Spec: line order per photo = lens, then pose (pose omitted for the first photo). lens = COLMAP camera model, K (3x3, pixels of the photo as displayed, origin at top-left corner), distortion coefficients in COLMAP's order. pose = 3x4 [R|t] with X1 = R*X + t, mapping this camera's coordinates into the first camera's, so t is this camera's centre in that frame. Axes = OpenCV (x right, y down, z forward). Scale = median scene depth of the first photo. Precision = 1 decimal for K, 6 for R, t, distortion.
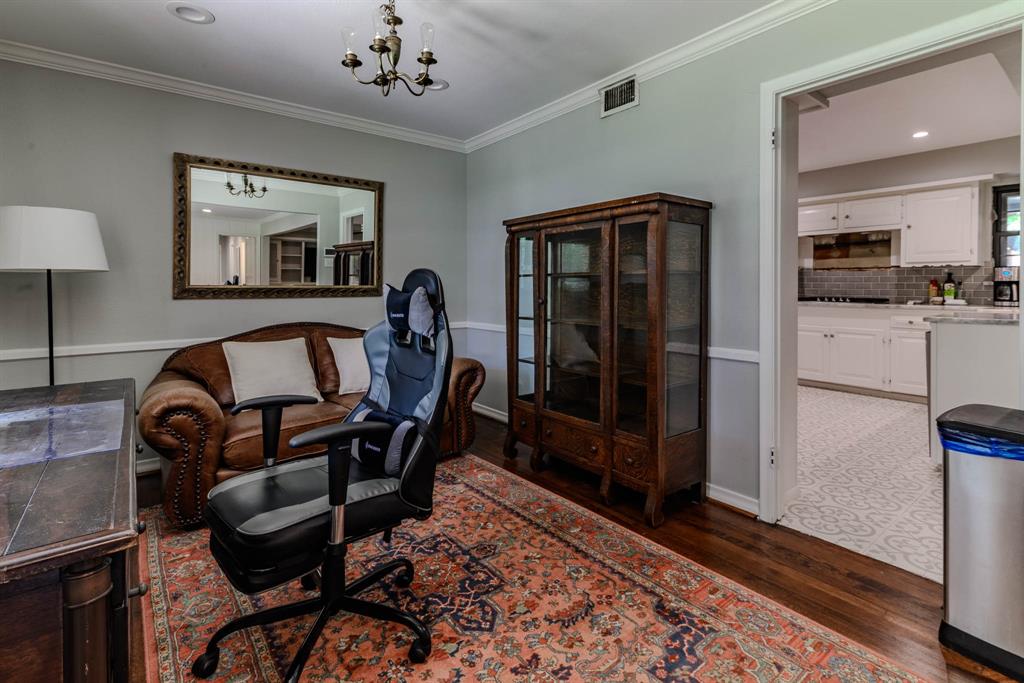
lens RADIAL K [[477.5, 0, 512.2], [0, 477.5, 302.3], [0, 0, 1]] dist [0.001859, 0.000111]
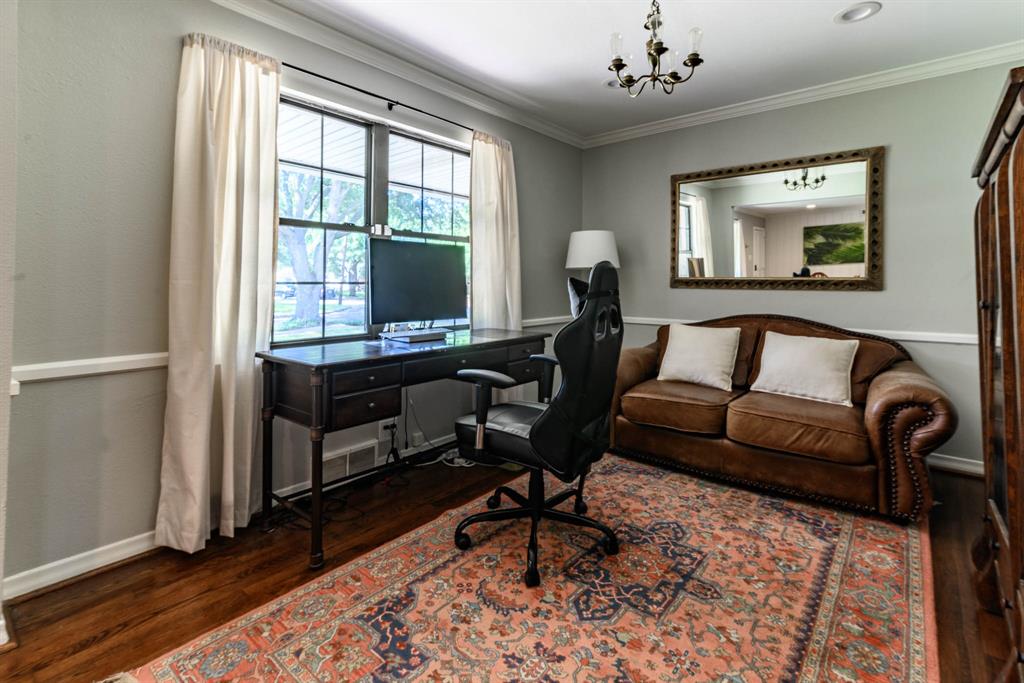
lens RADIAL K [[474.1, 0, 527.9], [0, 474.1, 281.1], [0, 0, 1]] dist [0.003364, 0.000356]
pose [[0.225523, 0.007531, -0.974209, 0.715426], [-0.036431, 0.999336, -0.000709, -0.014783], [0.973556, 0.035652, 0.225648, 0.511087]]
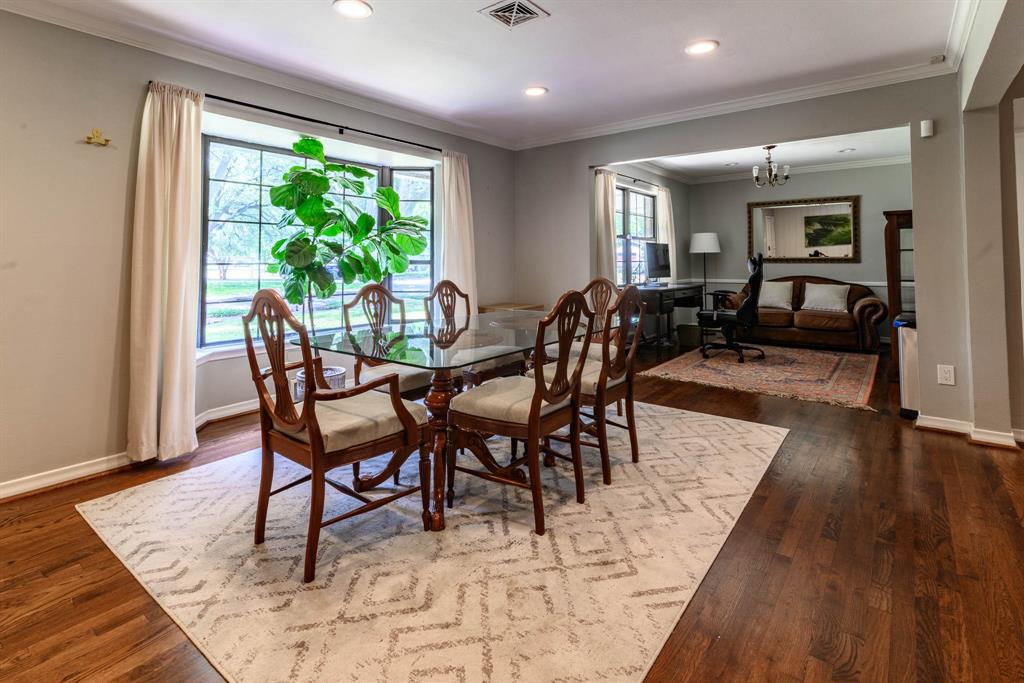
lens RADIAL K [[488.9, 0, 508.3], [0, 488.9, 245.7], [0, 0, 1]] dist [0.002903, 0.000362]
pose [[0.228695, -0.022916, -0.973228, 2.209022], [-0.029286, 0.999108, -0.030407, 0.027082], [0.973058, 0.035456, 0.227820, -1.156858]]
